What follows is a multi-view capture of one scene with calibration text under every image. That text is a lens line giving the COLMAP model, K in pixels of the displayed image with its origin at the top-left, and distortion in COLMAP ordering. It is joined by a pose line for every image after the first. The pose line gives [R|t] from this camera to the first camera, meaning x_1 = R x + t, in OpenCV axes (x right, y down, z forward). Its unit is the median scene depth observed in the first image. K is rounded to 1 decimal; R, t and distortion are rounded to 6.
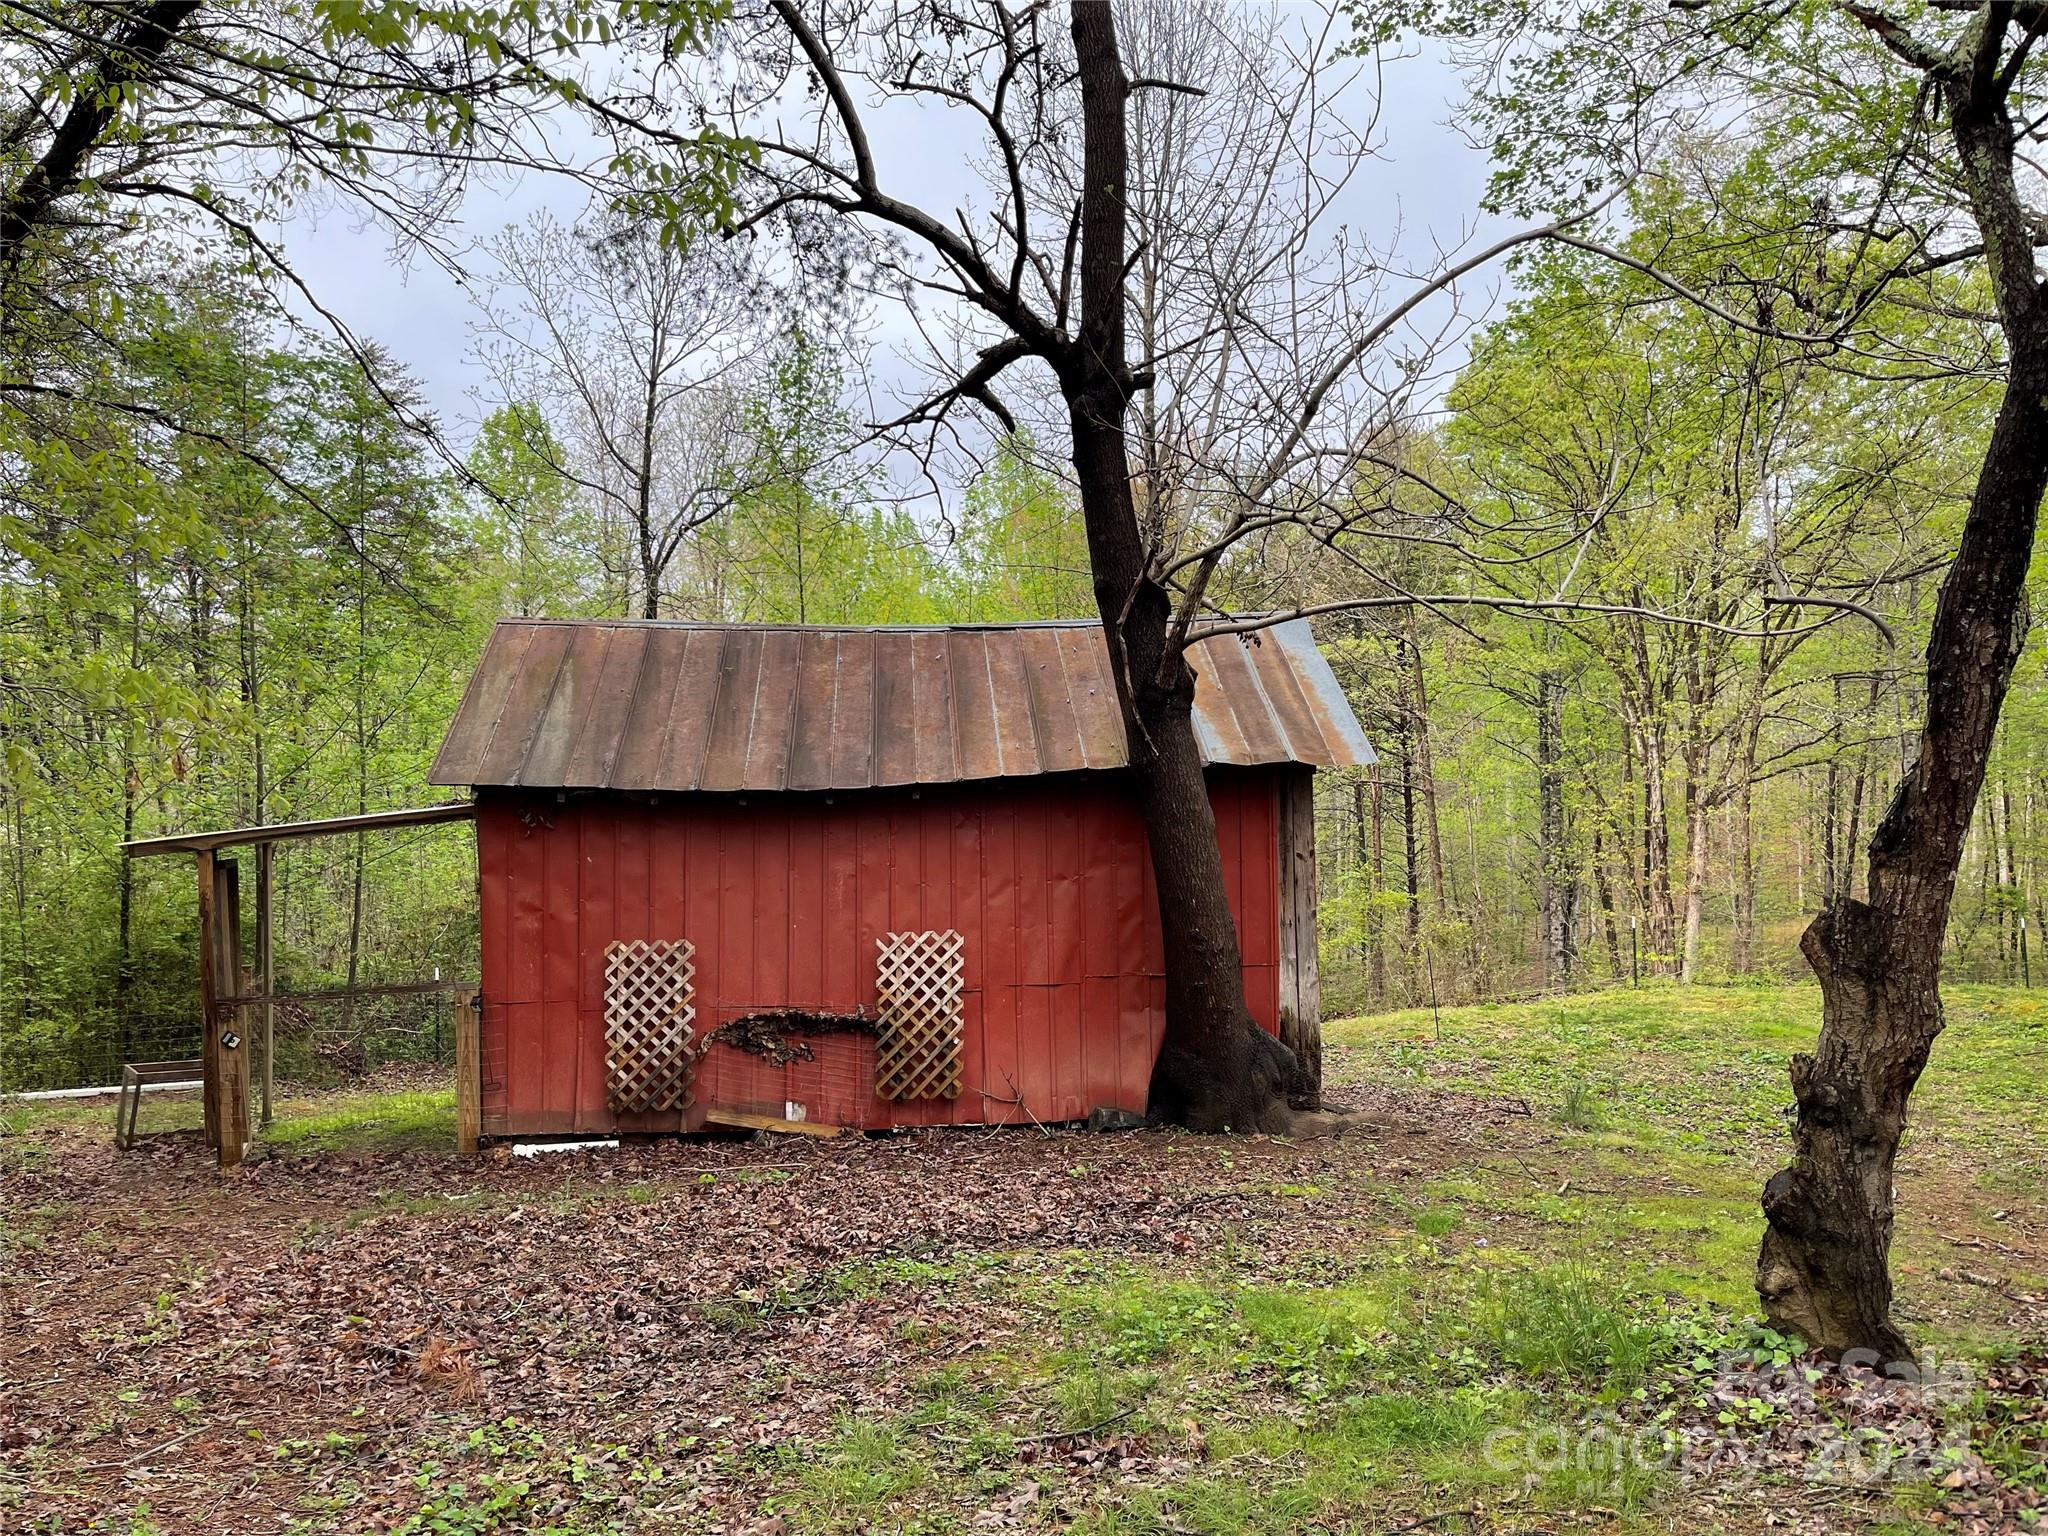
lens RADIAL K [[1479.8, 0, 1024.0], [0, 1479.8, 768.0], [0, 0, 1]] dist [0.005507, -0.009474]
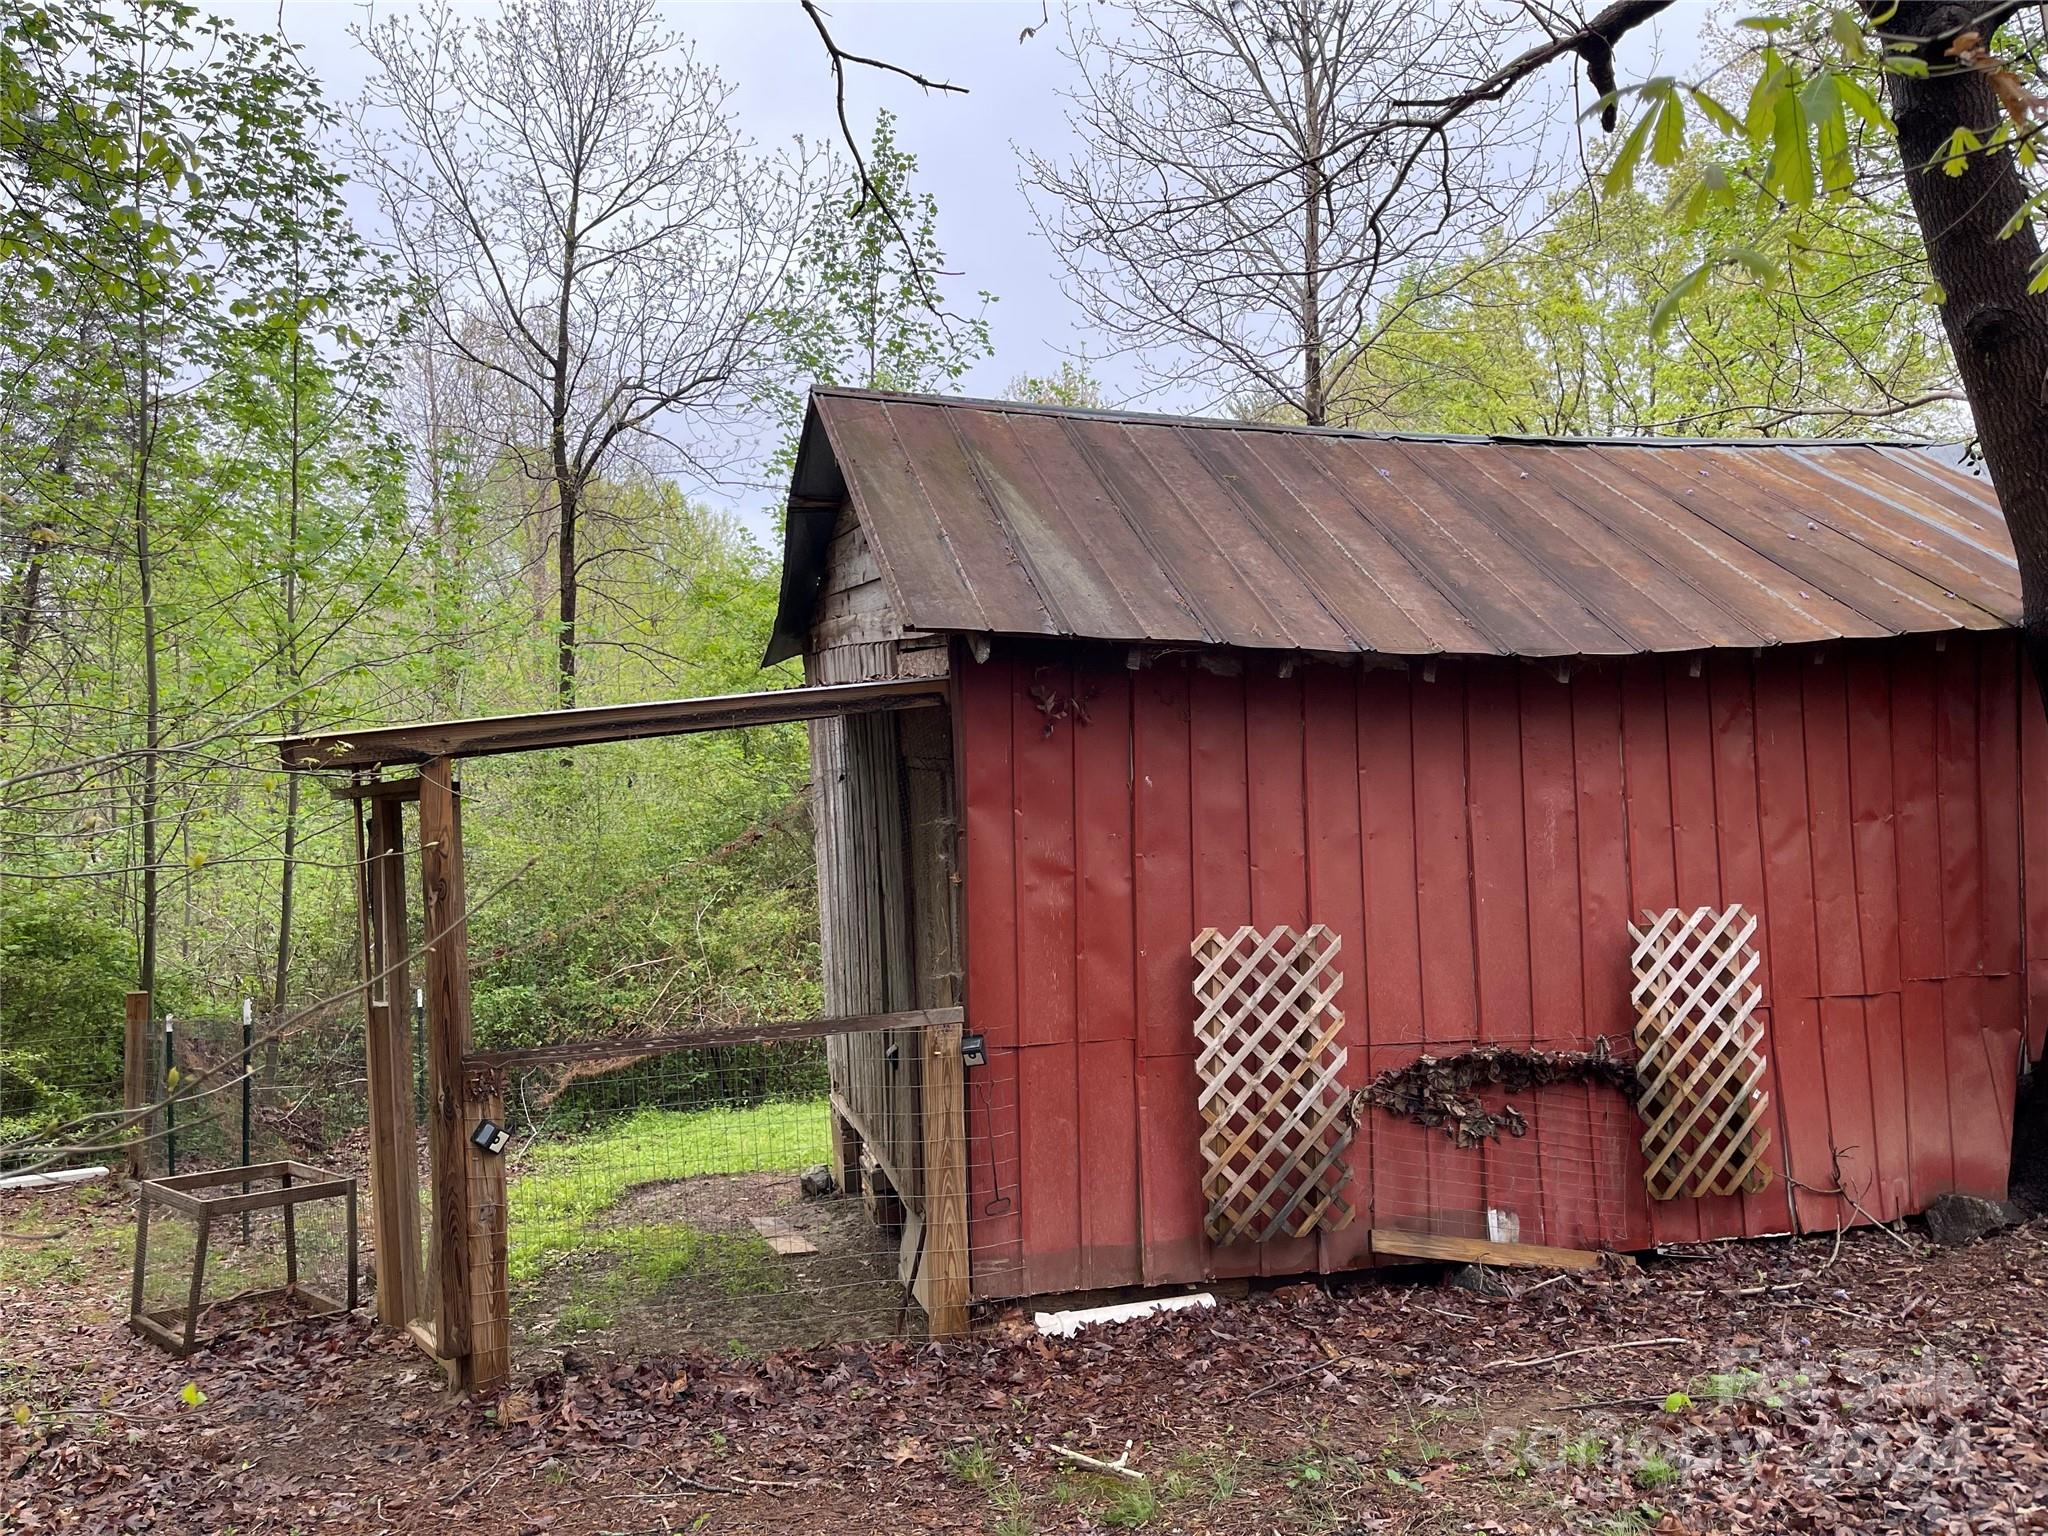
lens RADIAL K [[1479.8, 0, 1024.0], [0, 1479.8, 768.0], [0, 0, 1]] dist [0.005507, -0.009474]
pose [[0.989327, 0.006952, 0.145546, -0.416996], [-0.009208, 0.999848, 0.014830, 0.049694], [-0.145420, -0.016012, 0.989240, 0.466360]]
